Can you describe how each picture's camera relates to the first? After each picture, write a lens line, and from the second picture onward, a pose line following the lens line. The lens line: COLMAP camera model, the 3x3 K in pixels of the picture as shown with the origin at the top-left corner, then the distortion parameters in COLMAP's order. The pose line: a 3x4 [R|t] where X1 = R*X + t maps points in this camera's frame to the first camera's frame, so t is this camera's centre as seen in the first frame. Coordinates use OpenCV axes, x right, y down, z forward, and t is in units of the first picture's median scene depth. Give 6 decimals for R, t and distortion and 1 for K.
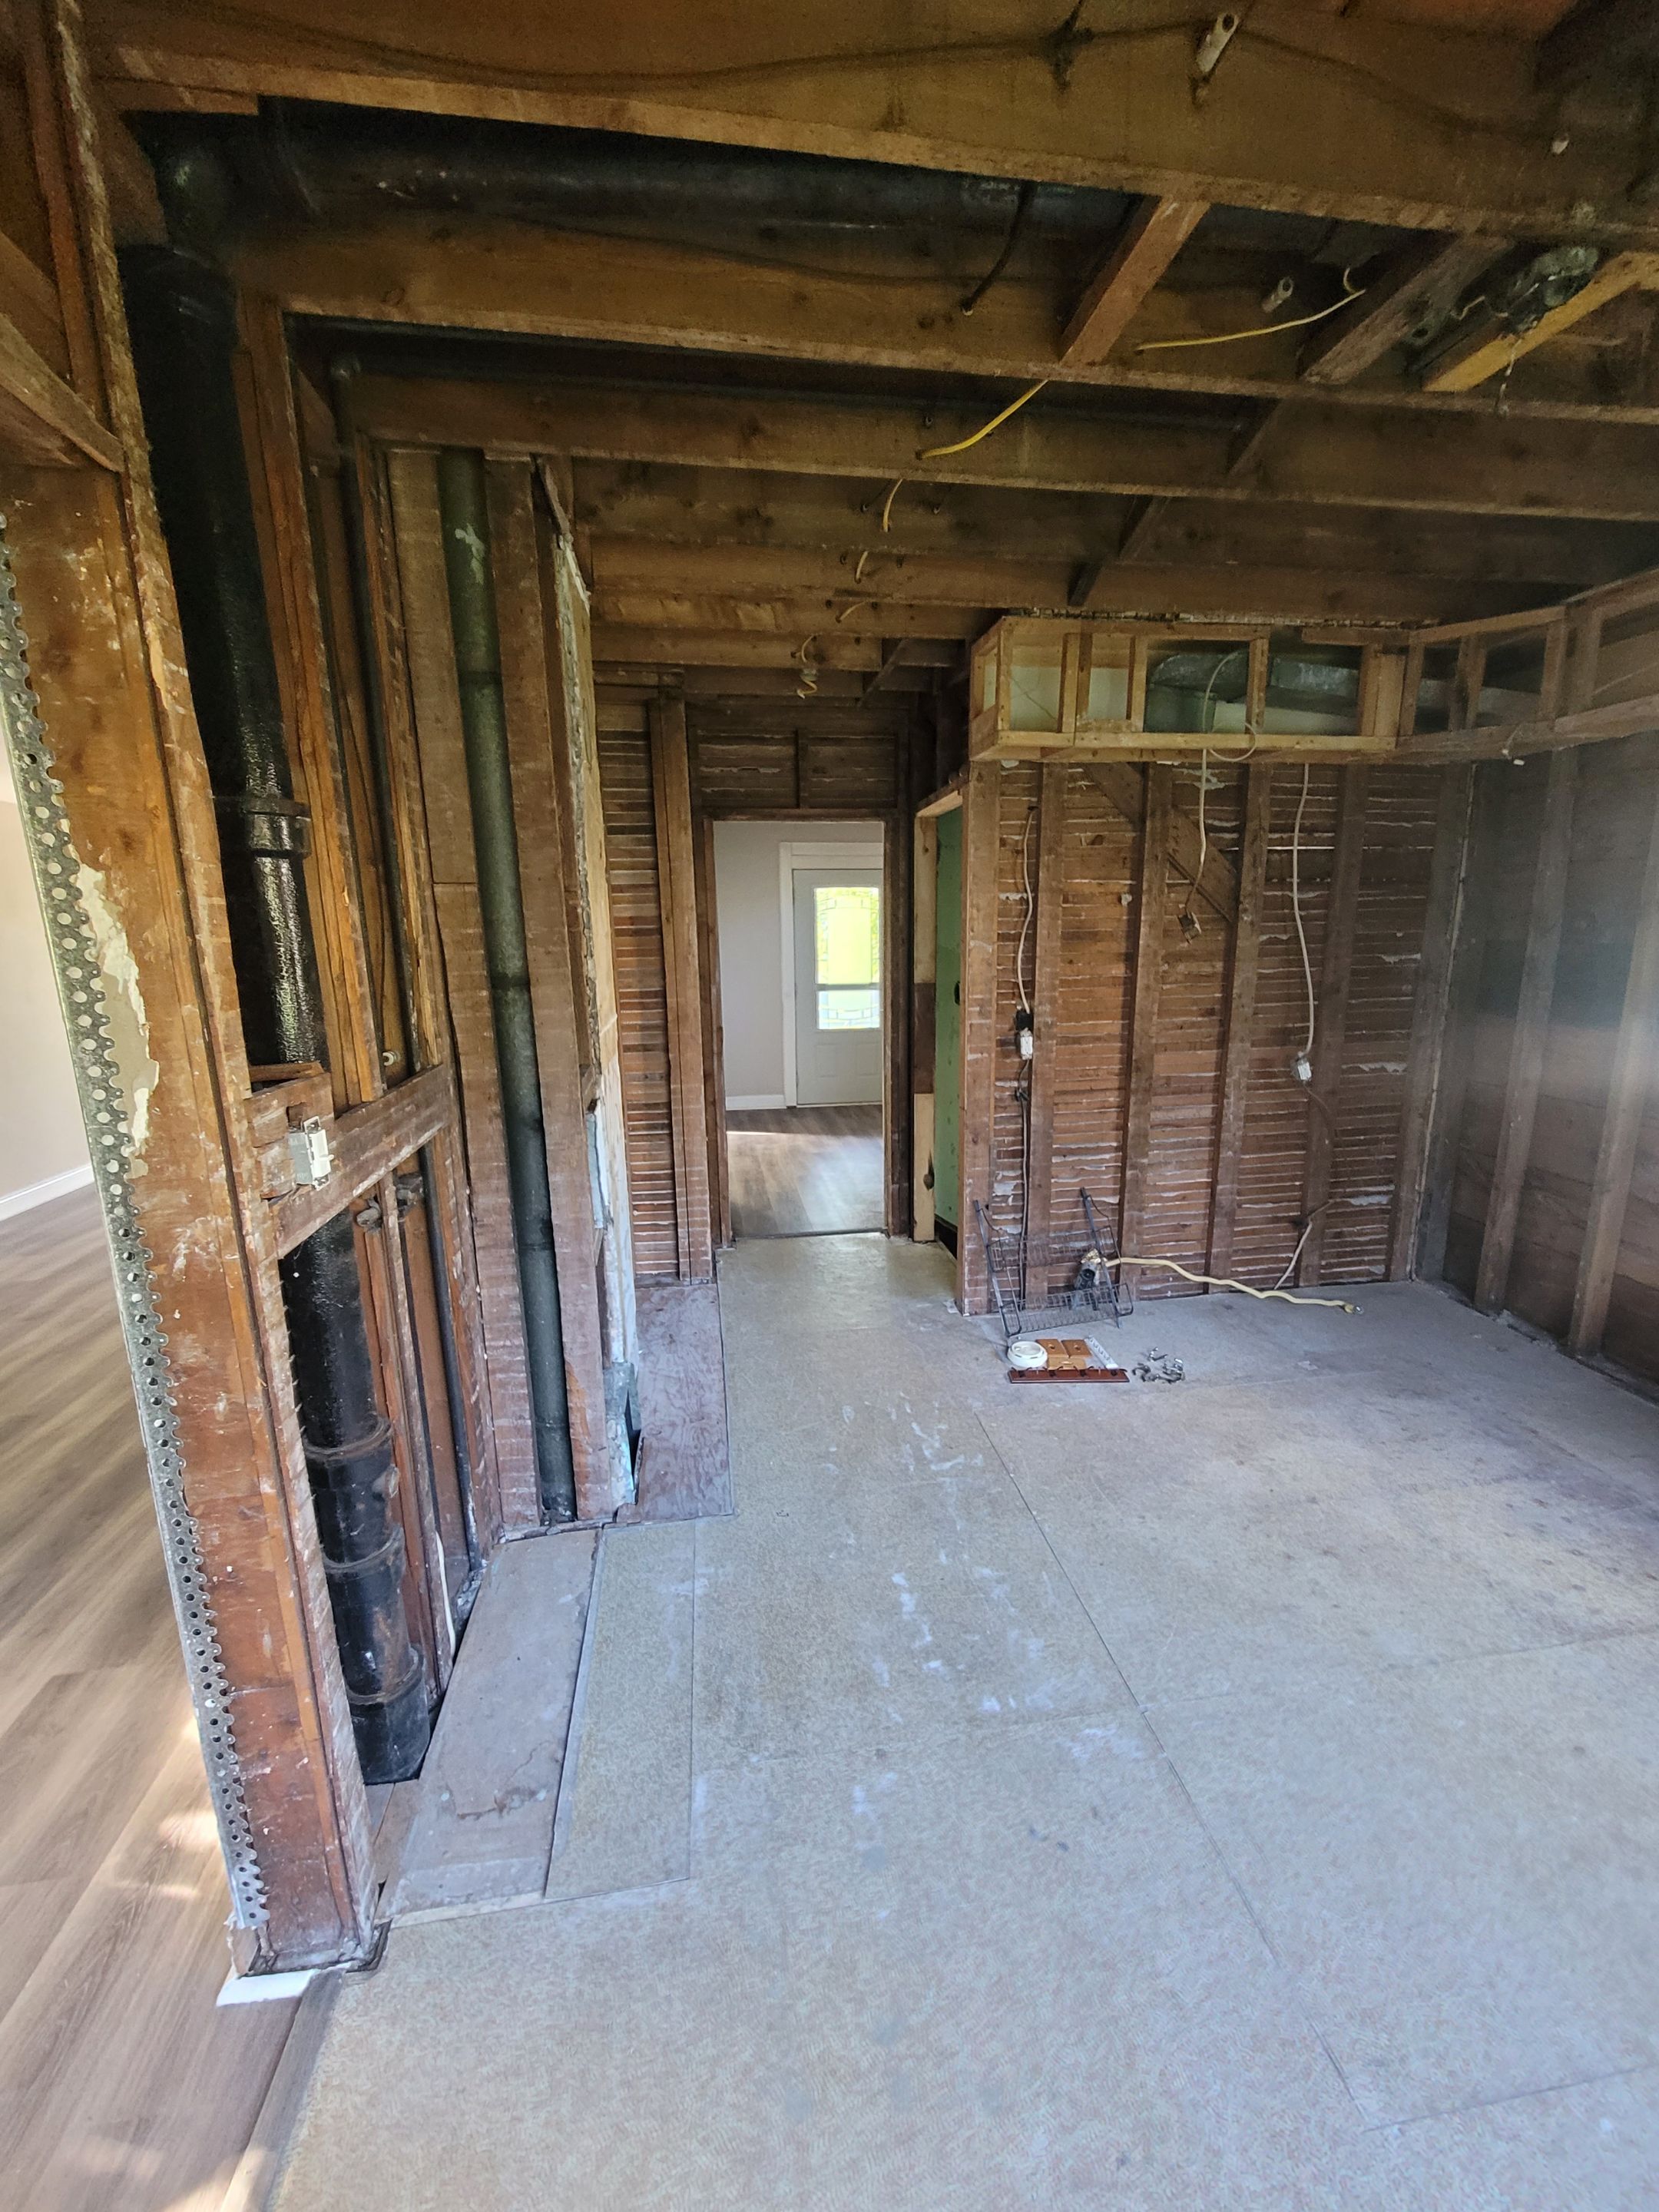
lens RADIAL K [[897.1, 0, 834.8], [0, 897.1, 1123.6], [0, 0, 1]] dist [0.009455, -0.004476]
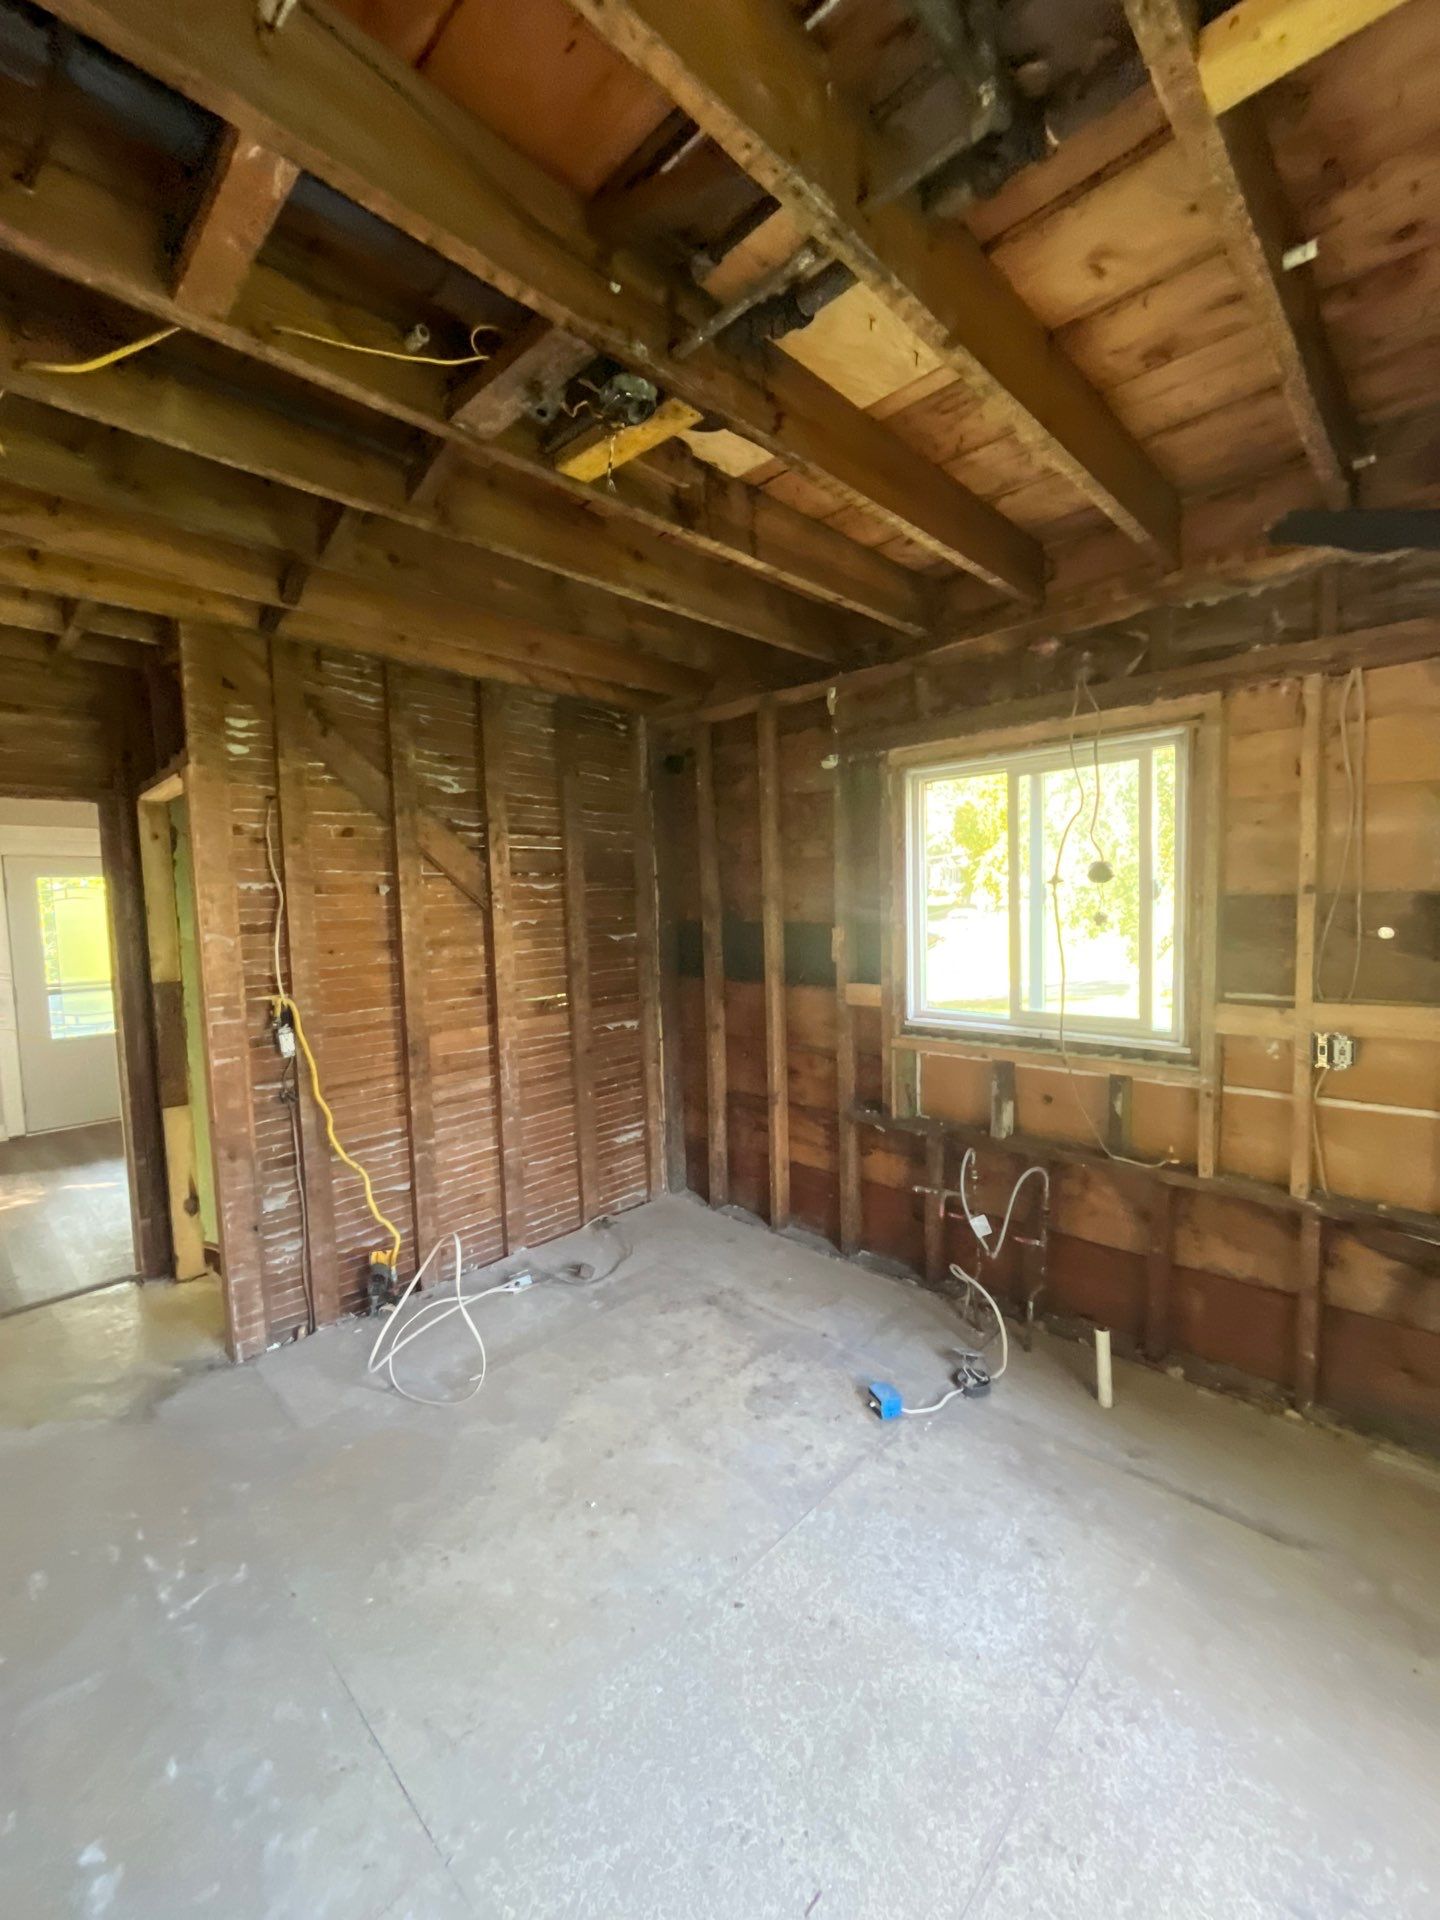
lens RADIAL K [[787.9, 0, 704.0], [0, 787.9, 966.6], [0, 0, 1]] dist [-0.012887, 0.000221]
pose [[0.802030, -0.055865, 0.594666, 0.088181], [0.143657, 0.984432, -0.101270, -0.021839], [-0.579750, 0.166650, 0.797570, 0.096632]]
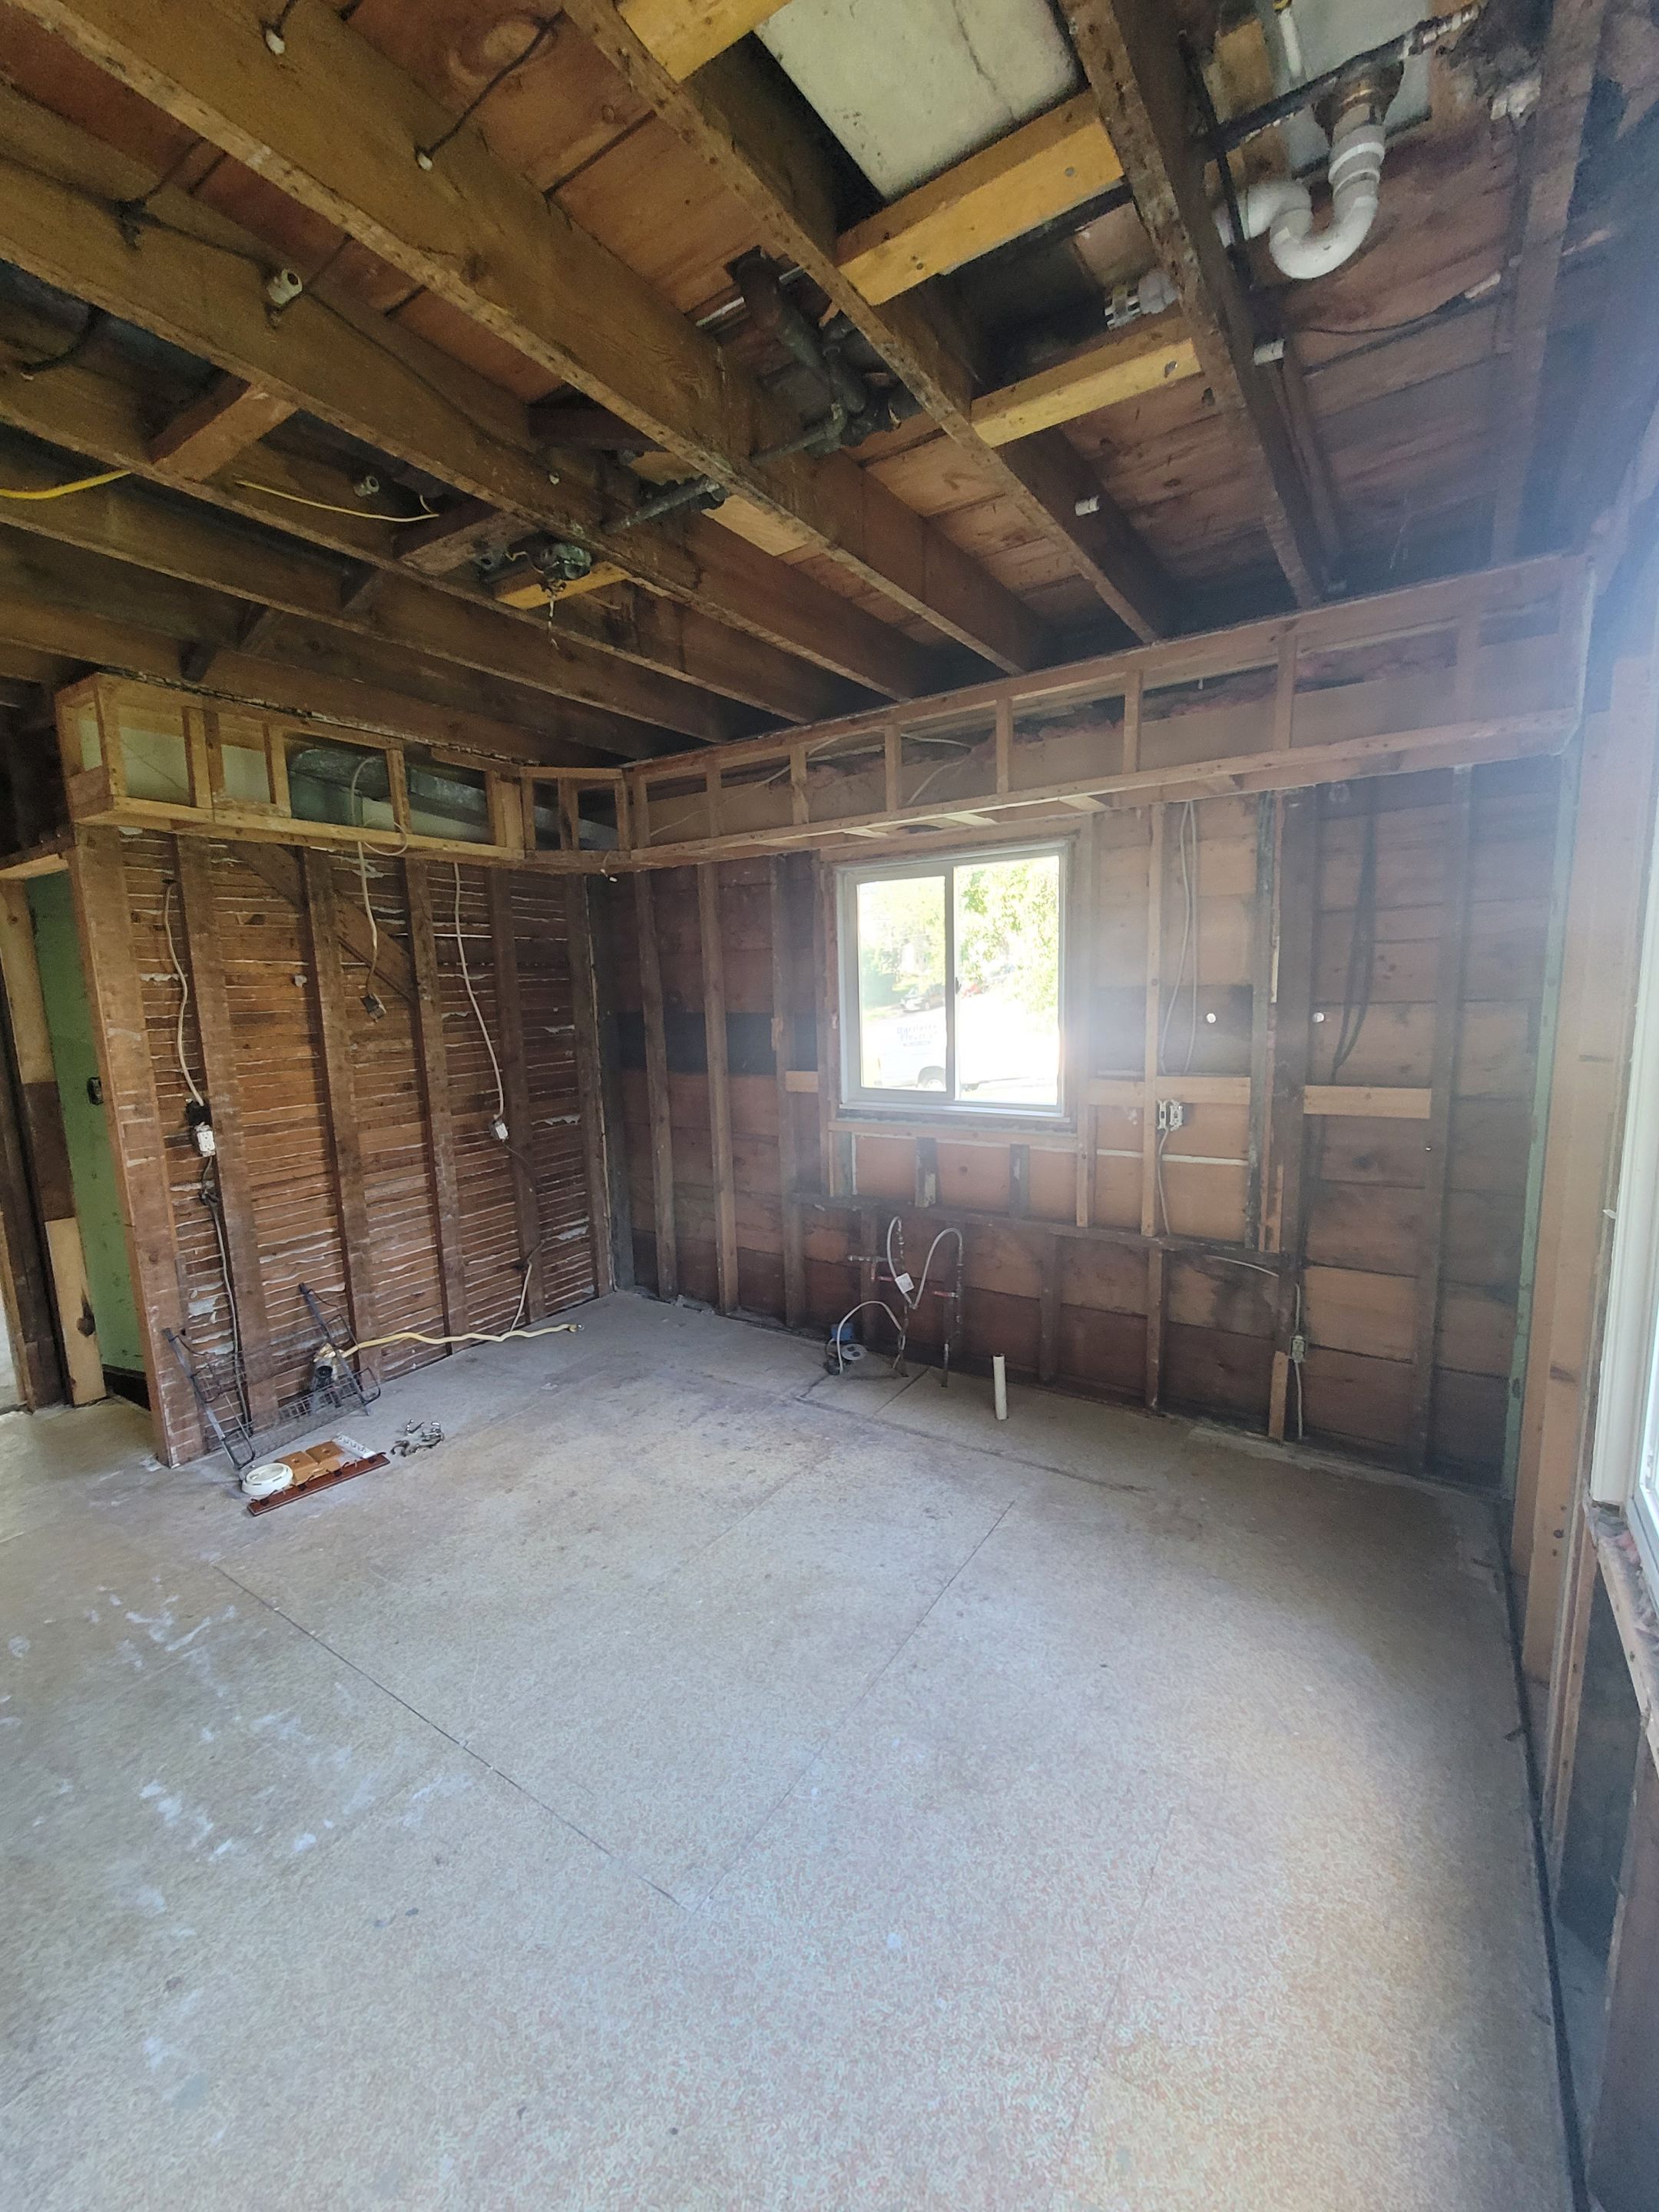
lens RADIAL K [[897.1, 0, 833.1], [0, 897.1, 1116.4], [0, 0, 1]] dist [0.009455, -0.004476]
pose [[0.662181, -0.112343, 0.740875, -0.038094], [0.178684, 0.983850, -0.010519, 0.010780], [-0.727728, 0.139348, 0.671561, -0.066643]]
